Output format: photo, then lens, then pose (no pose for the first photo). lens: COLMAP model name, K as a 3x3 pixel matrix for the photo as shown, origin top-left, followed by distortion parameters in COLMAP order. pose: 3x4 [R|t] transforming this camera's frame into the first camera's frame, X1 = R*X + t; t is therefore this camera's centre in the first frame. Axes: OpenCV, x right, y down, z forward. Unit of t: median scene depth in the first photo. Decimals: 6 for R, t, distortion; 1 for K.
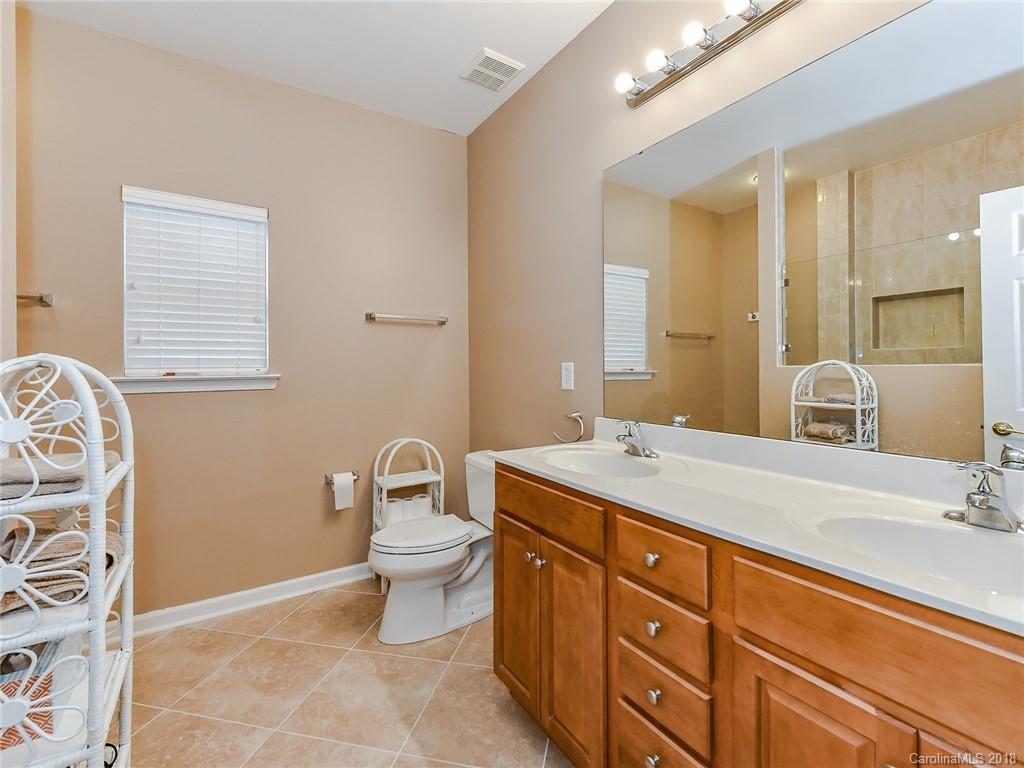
lens RADIAL K [[462.6, 0, 509.9], [0, 462.6, 373.7], [0, 0, 1]] dist [-0.000954, -0.000097]
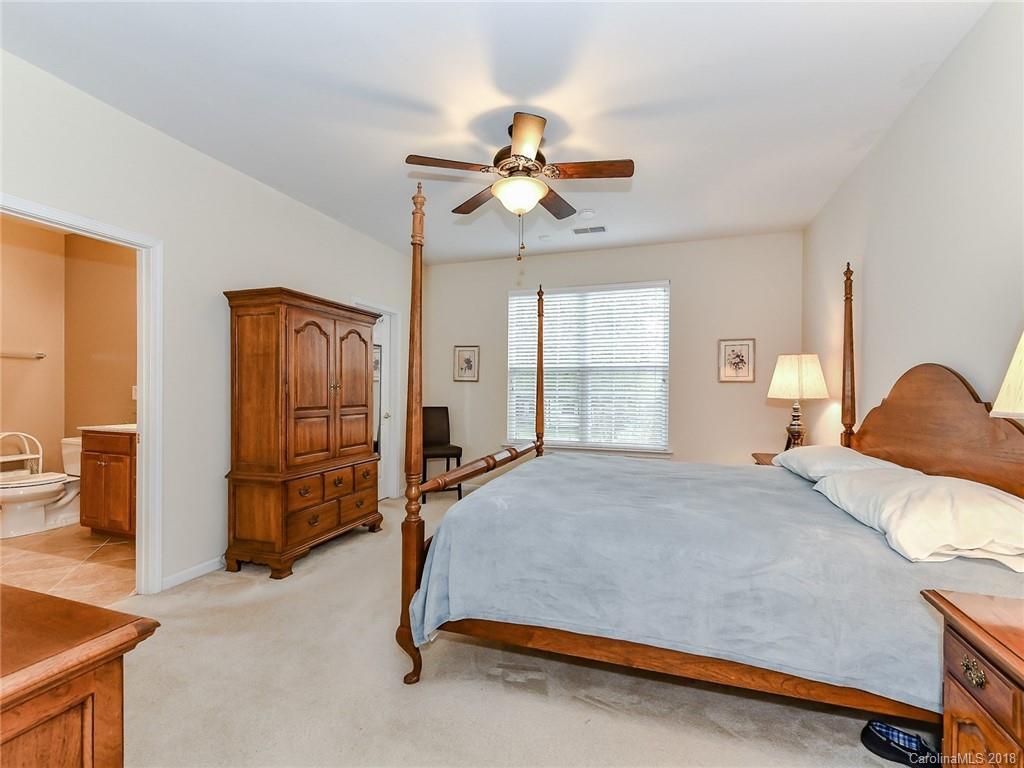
lens RADIAL K [[462.6, 0, 512.6], [0, 462.6, 384.5], [0, 0, 1]] dist [-0.000954, -0.000097]
pose [[0.770033, 0.012670, 0.637878, 0.107126], [0.003783, 0.999695, -0.024423, 0.025891], [-0.637993, 0.021220, 0.769750, -1.537332]]
